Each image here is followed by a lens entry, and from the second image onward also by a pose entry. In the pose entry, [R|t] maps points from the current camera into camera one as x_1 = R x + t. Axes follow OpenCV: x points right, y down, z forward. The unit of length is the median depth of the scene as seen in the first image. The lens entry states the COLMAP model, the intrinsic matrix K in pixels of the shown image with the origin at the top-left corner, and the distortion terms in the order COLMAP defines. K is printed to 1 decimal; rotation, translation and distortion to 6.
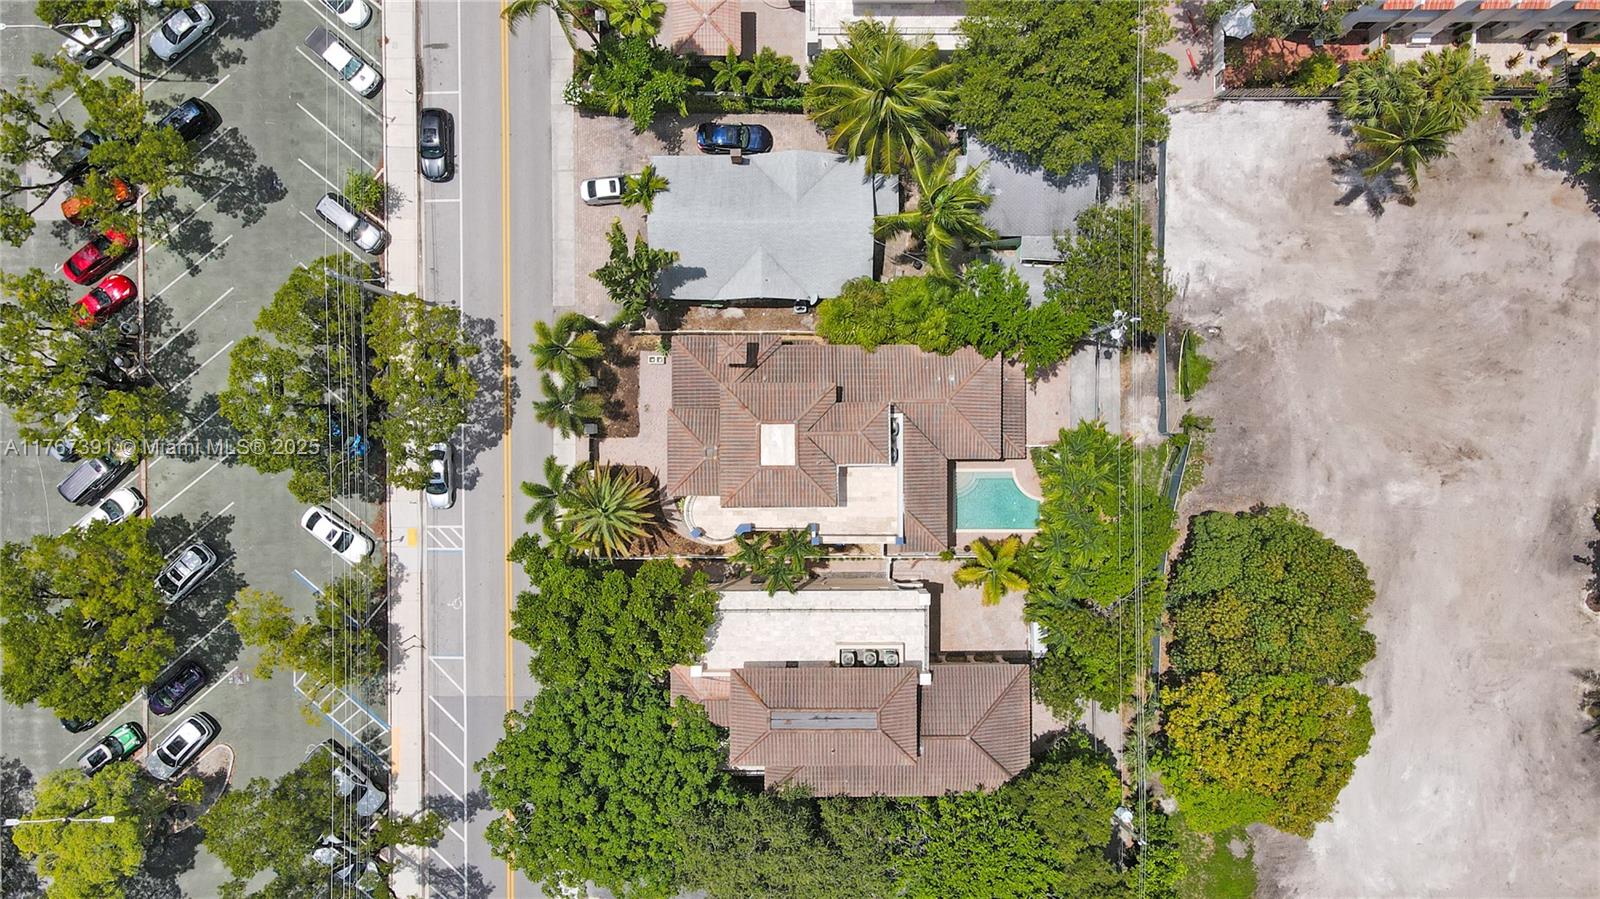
lens RADIAL K [[1188.8, 0, 800.0], [0, 1188.8, 449.5], [0, 0, 1]] dist [0.025496, 0.007614]
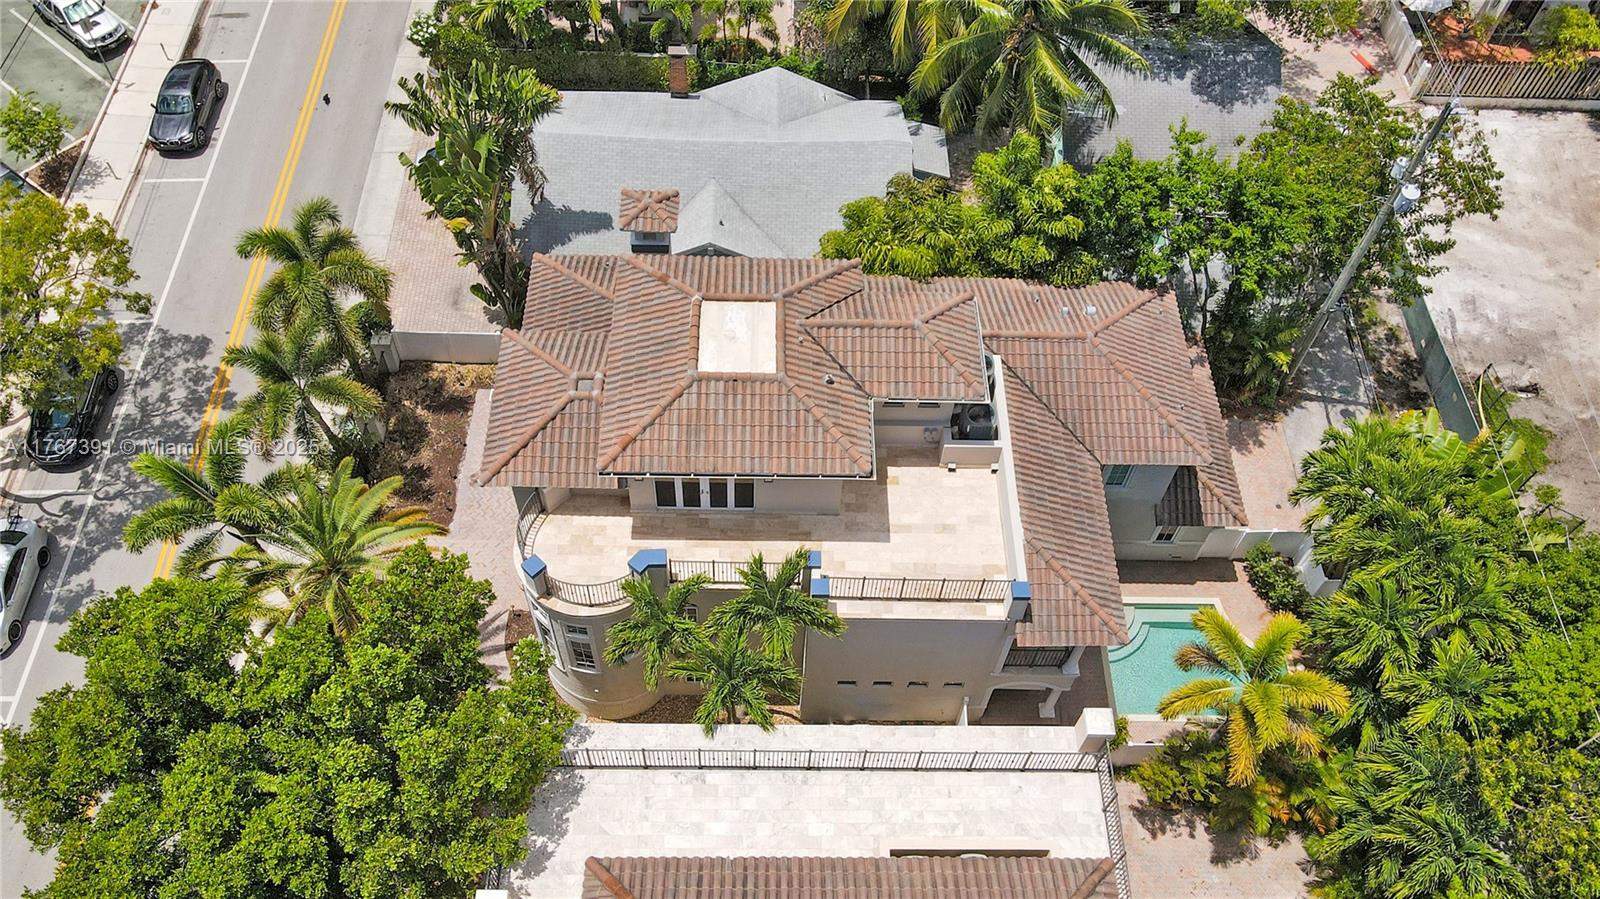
lens RADIAL K [[1259.8, 0, 800.0], [0, 1259.8, 449.5], [0, 0, 1]] dist [0.030275, 0.000156]
pose [[0.999307, 0.017805, 0.032685, -0.008893], [0.003852, 0.823969, -0.566622, 0.264226], [-0.037020, 0.566356, 0.823329, 0.557772]]
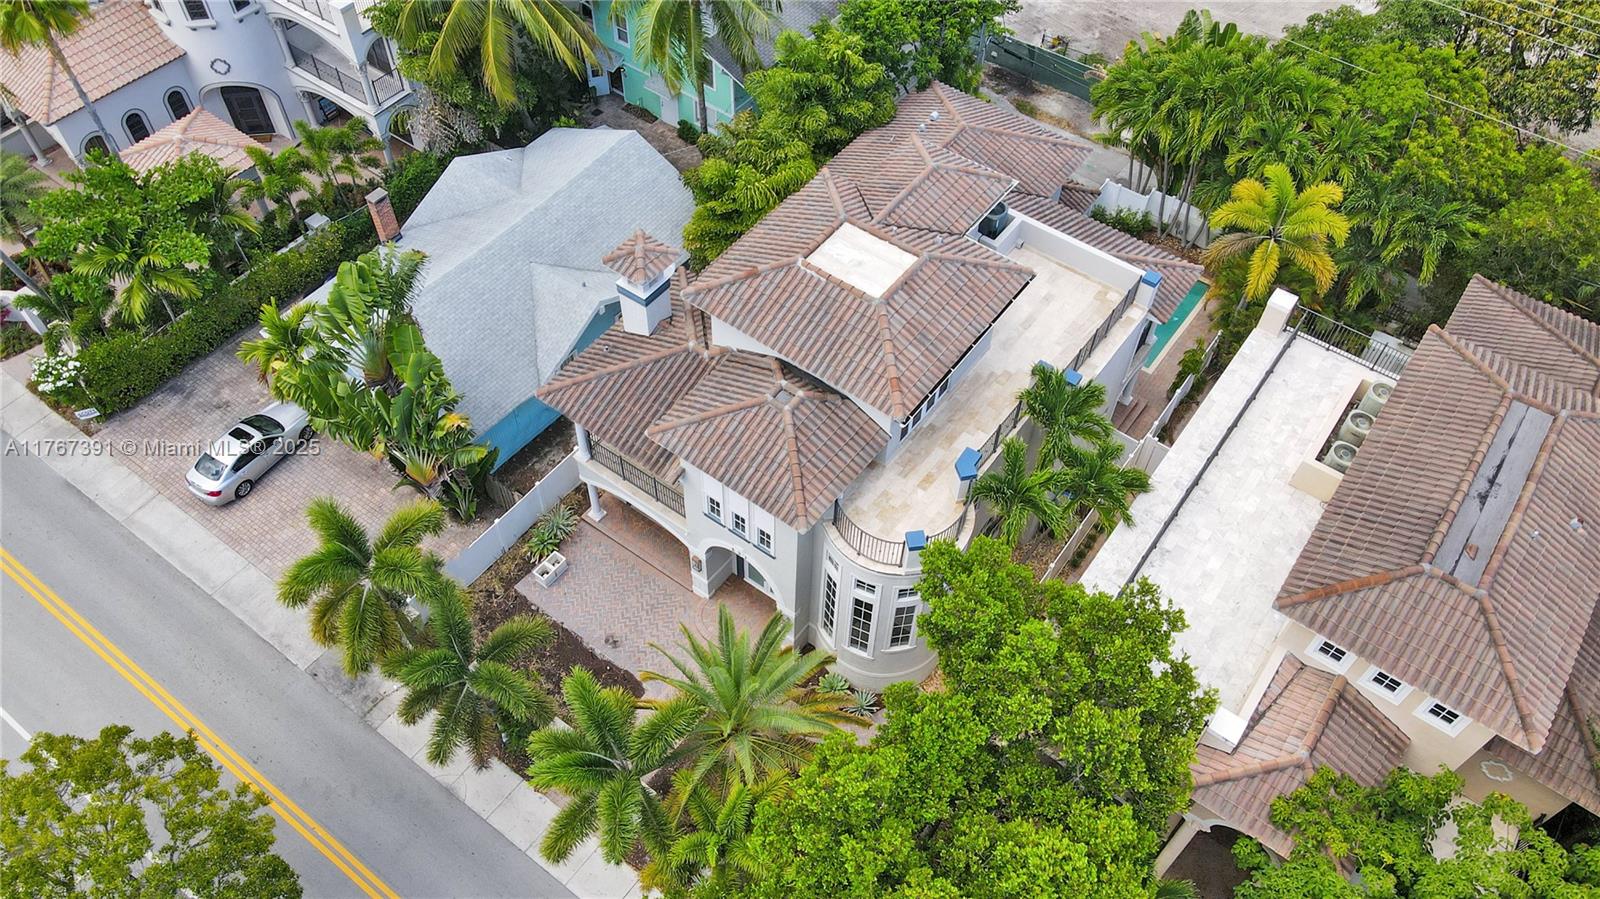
lens RADIAL K [[1188.8, 0, 800.0], [0, 1188.8, 449.5], [0, 0, 1]] dist [0.025496, 0.007614]
pose [[0.596421, -0.627689, 0.500289, -0.275621], [0.802483, 0.479805, -0.354694, 0.156944], [-0.017403, 0.613020, 0.789875, 0.596856]]
